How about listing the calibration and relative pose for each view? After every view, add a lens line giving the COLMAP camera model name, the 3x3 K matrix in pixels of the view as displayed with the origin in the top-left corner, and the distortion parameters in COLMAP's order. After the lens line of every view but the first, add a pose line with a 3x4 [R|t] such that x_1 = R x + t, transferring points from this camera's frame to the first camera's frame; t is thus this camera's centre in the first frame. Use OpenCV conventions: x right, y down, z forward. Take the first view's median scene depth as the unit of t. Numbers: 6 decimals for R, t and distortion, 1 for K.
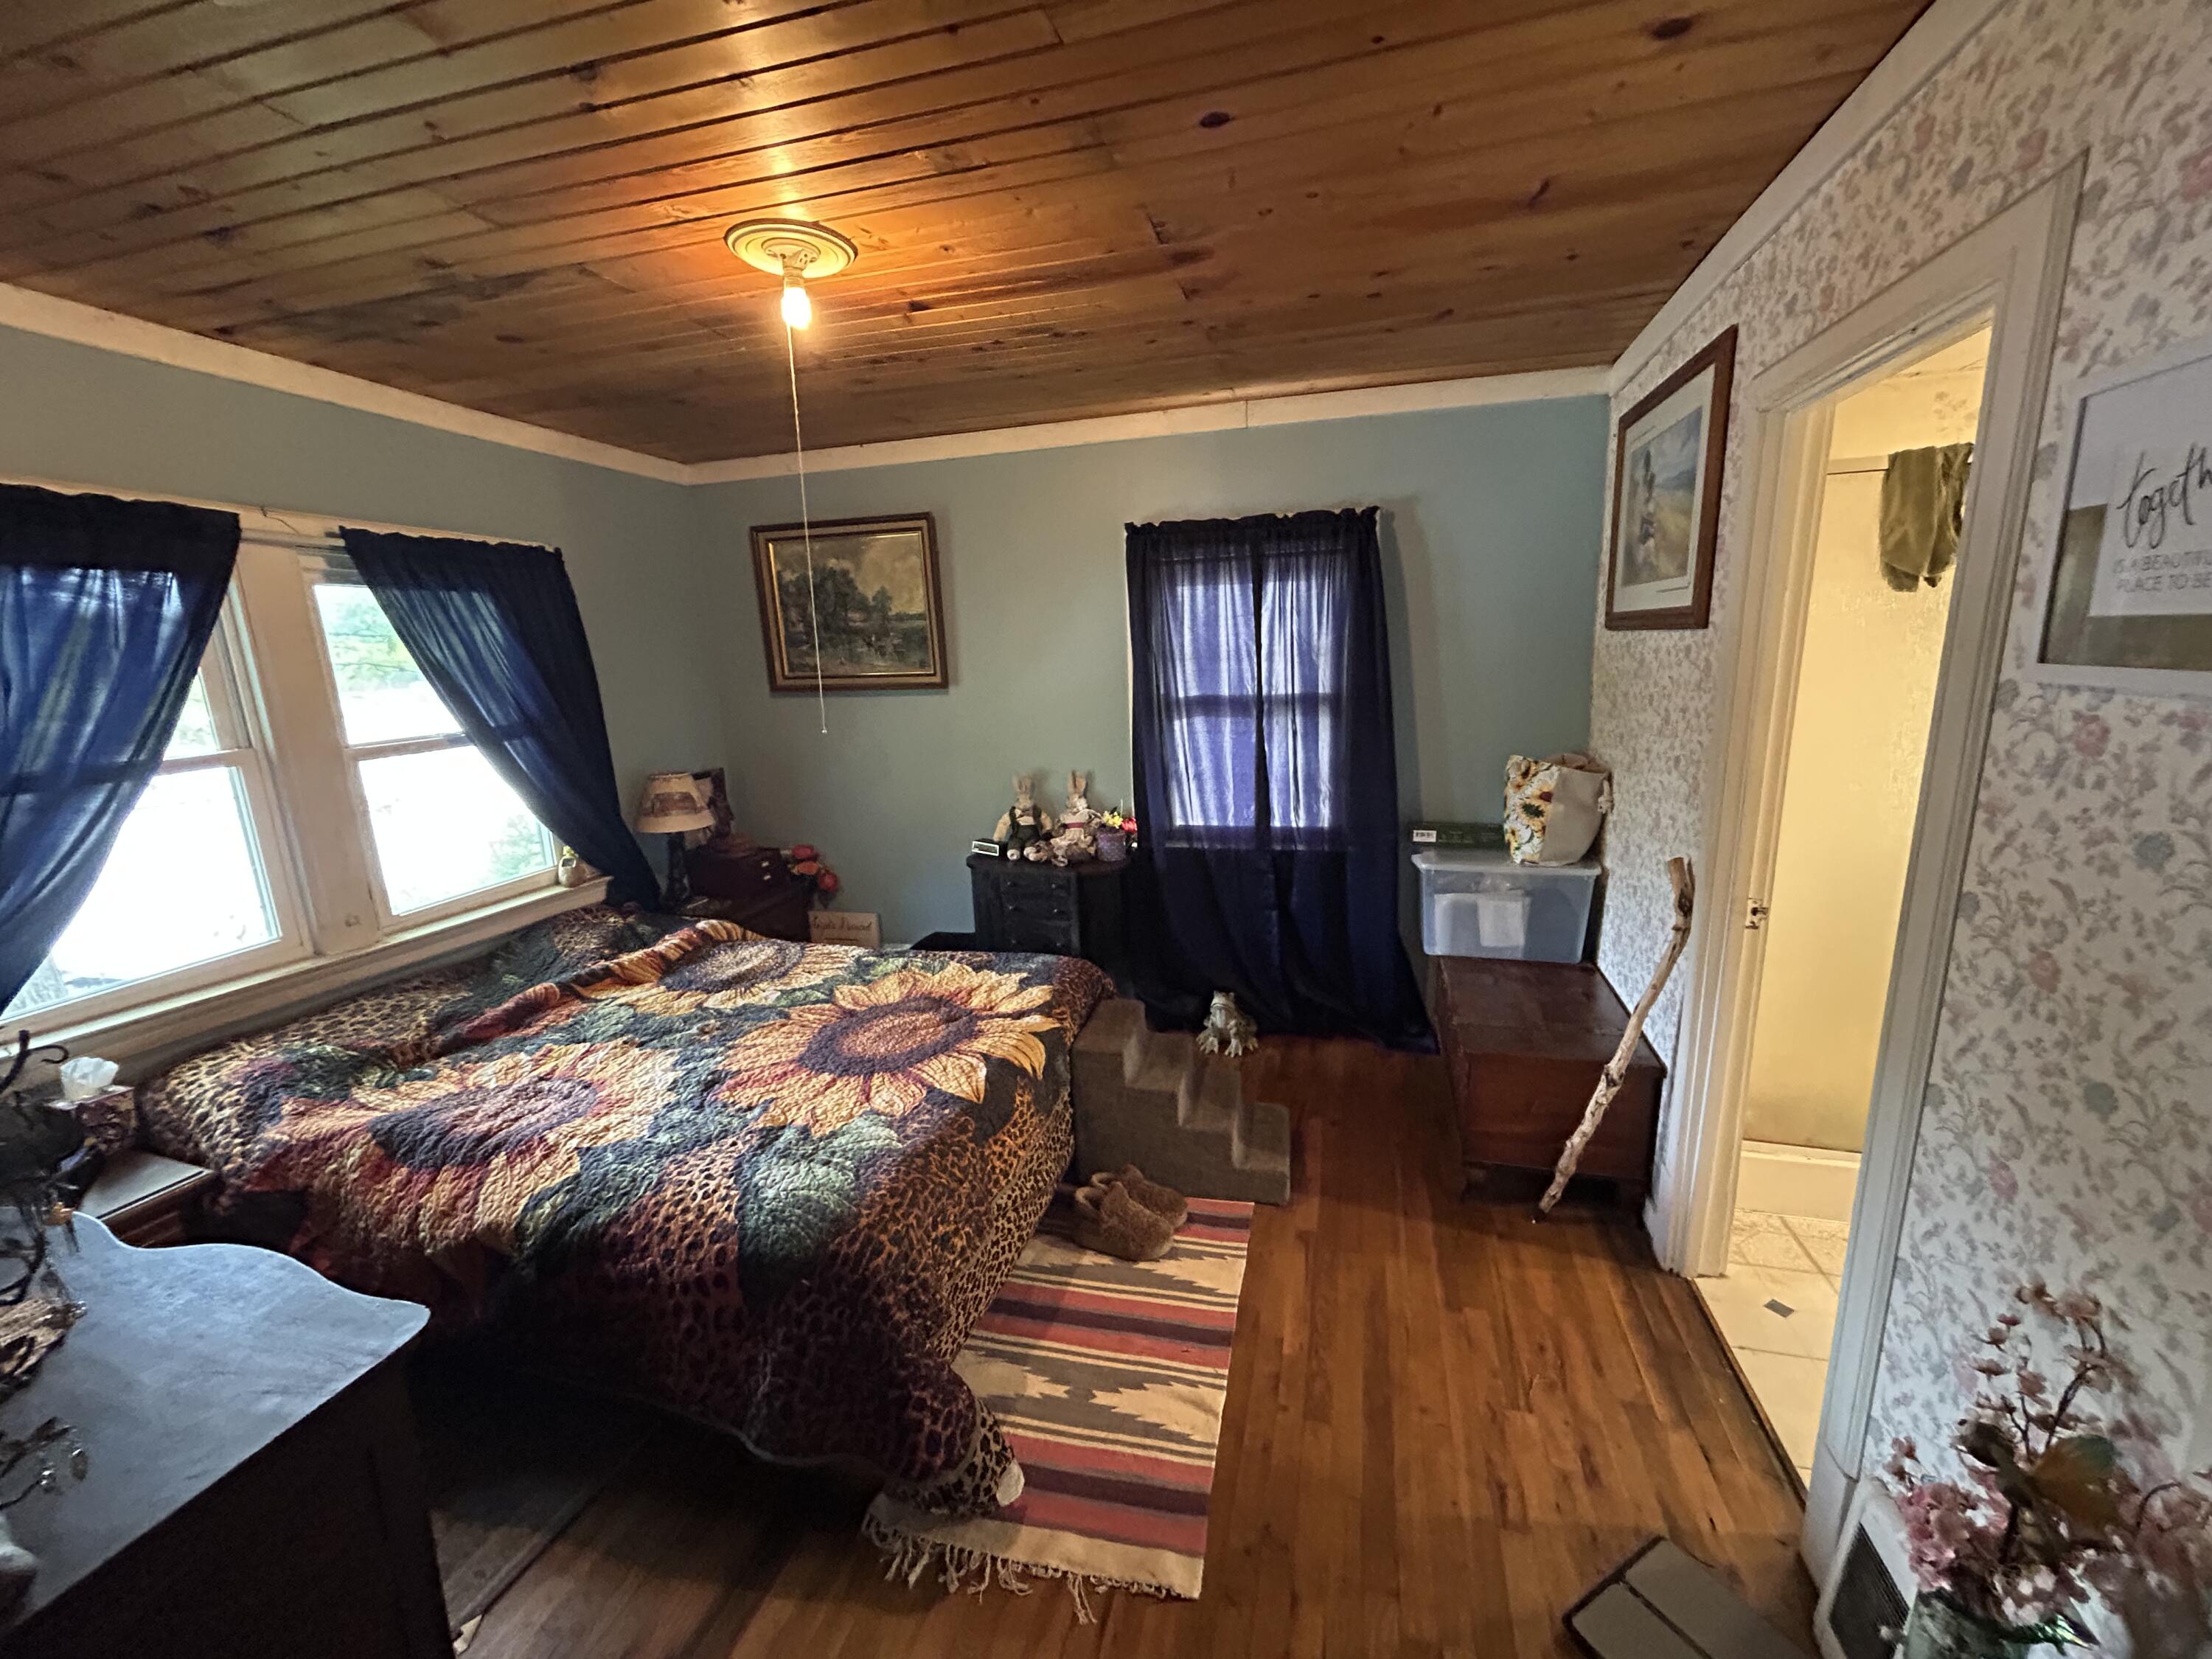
lens RADIAL K [[897.7, 0, 1112.0], [0, 897.7, 831.1], [0, 0, 1]] dist [-0.002683, 0.001594]
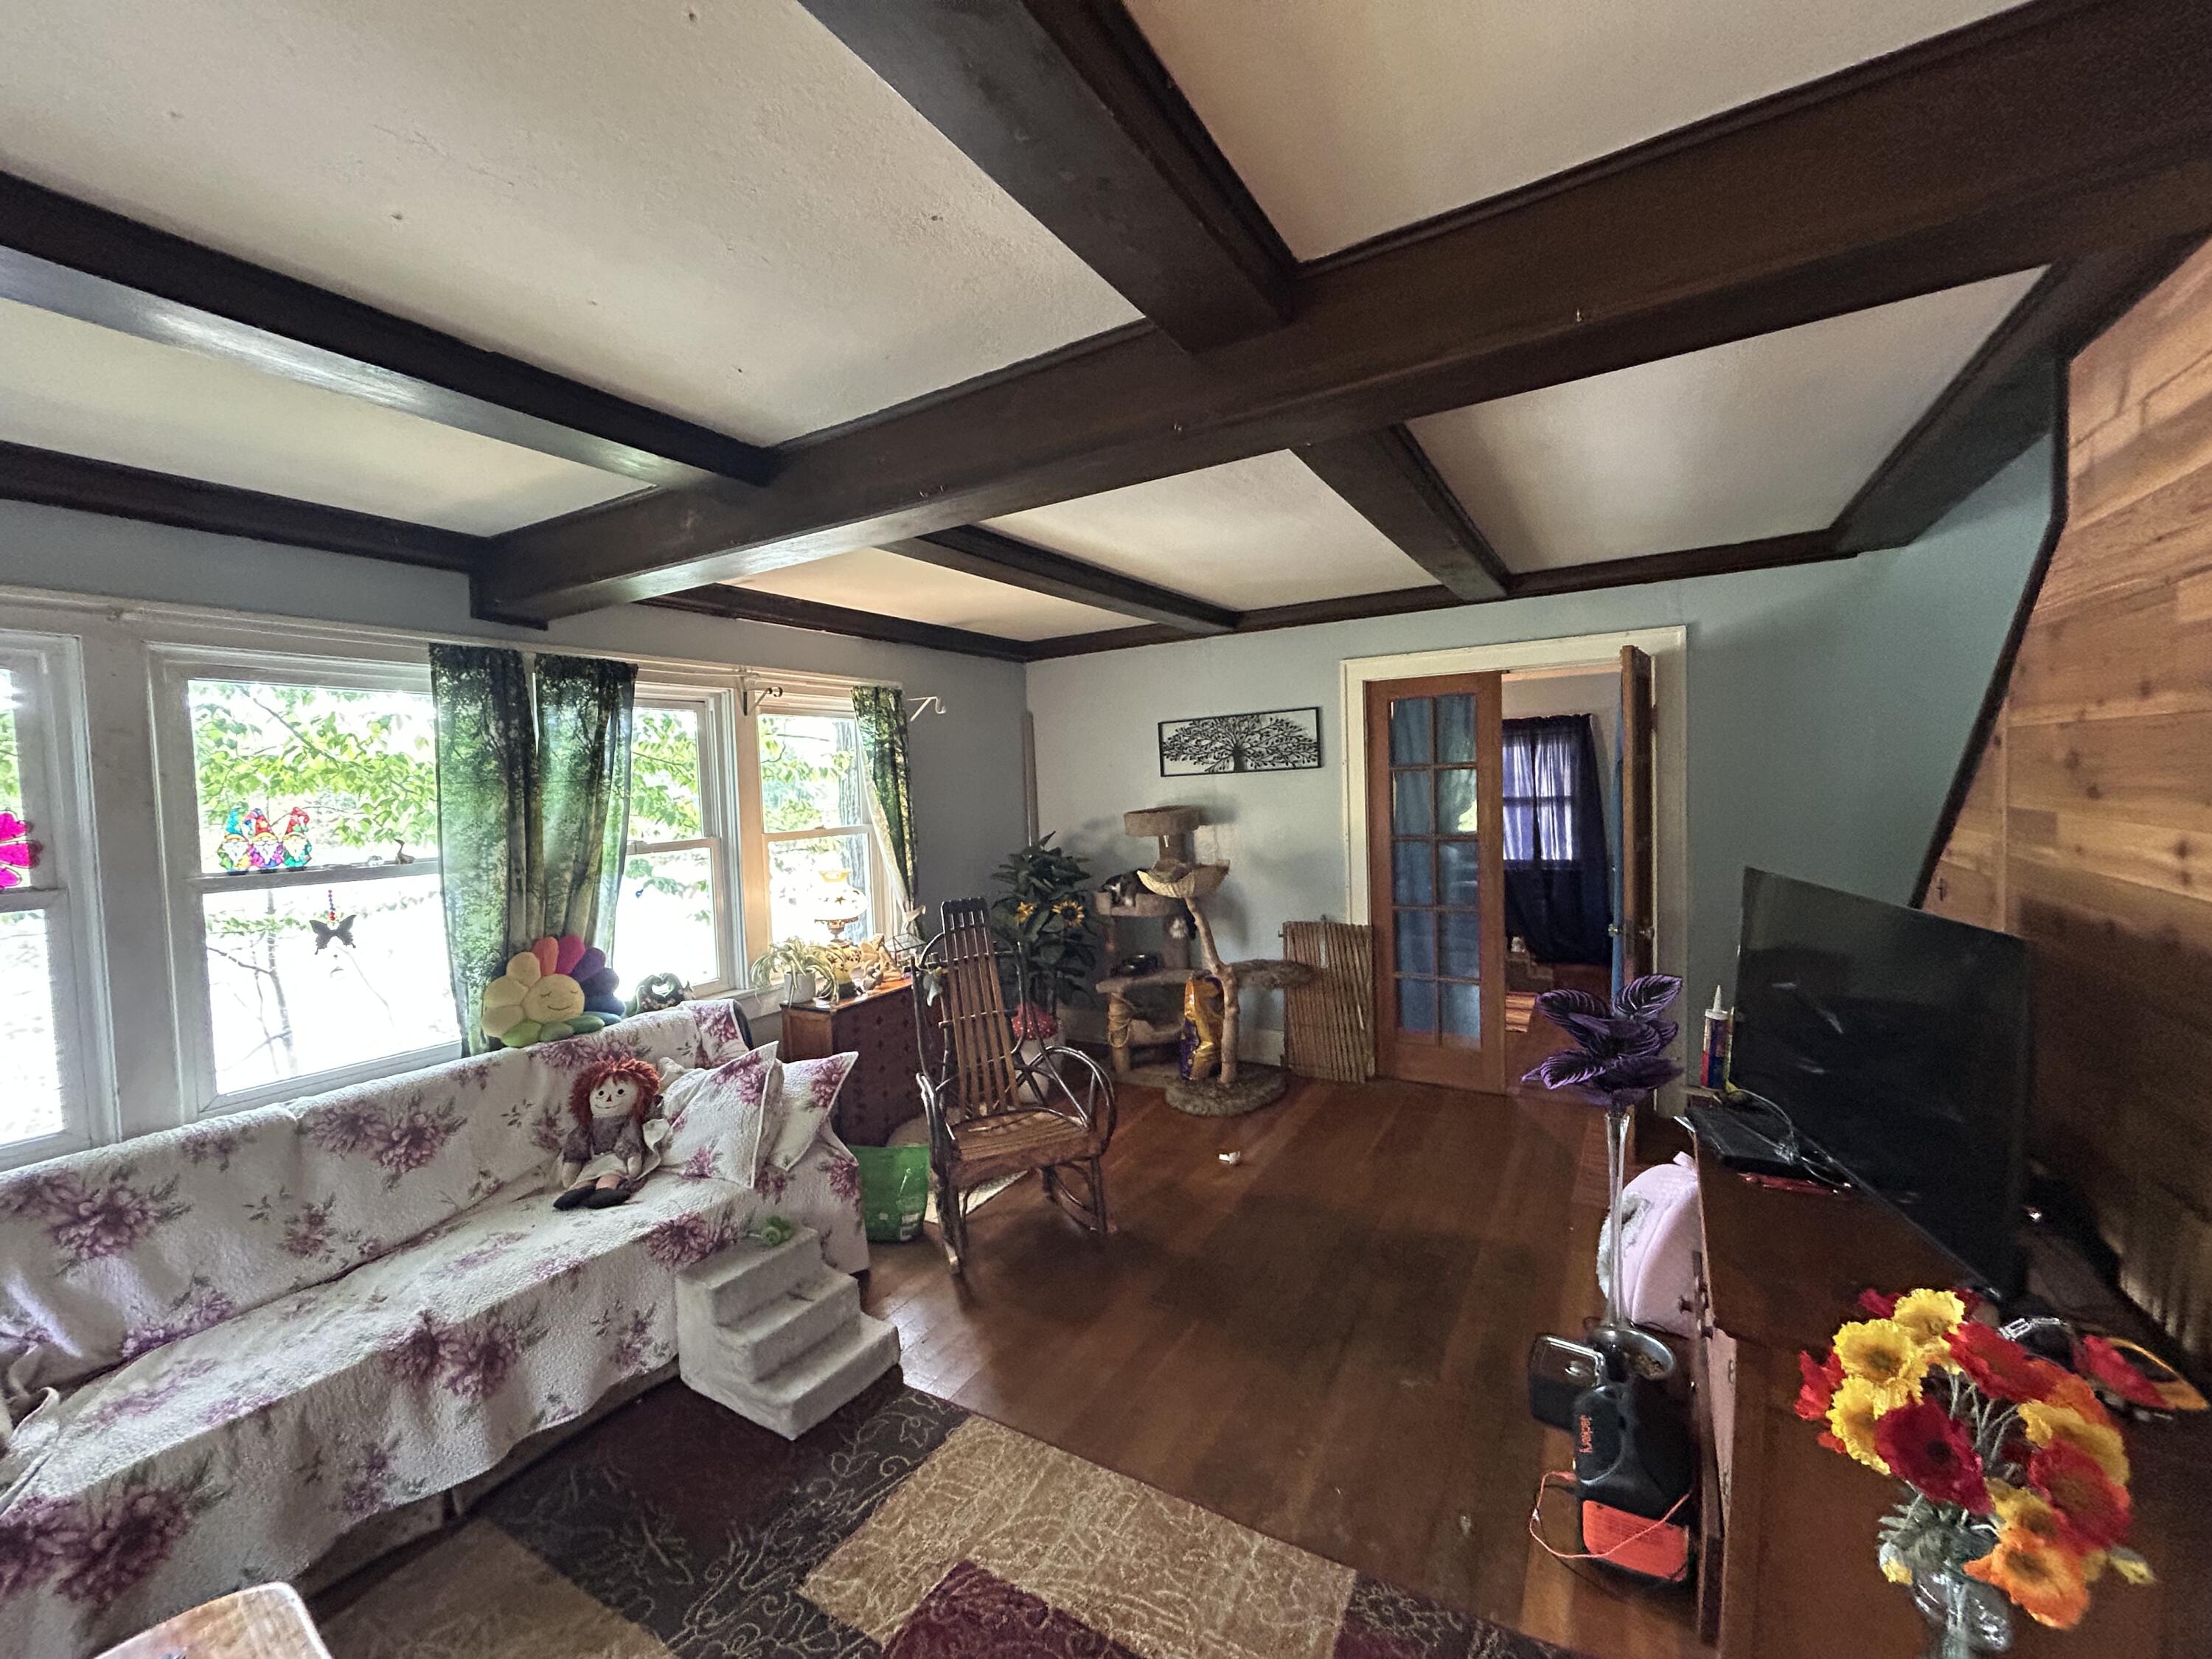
lens RADIAL K [[897.7, 0, 1110.1], [0, 897.7, 826.2], [0, 0, 1]] dist [-0.002683, 0.001594]
pose [[0.963504, 0.012796, -0.267387, -0.241701], [-0.054696, 0.987195, -0.149848, 0.298134], [0.262046, 0.159004, 0.951867, -1.311979]]
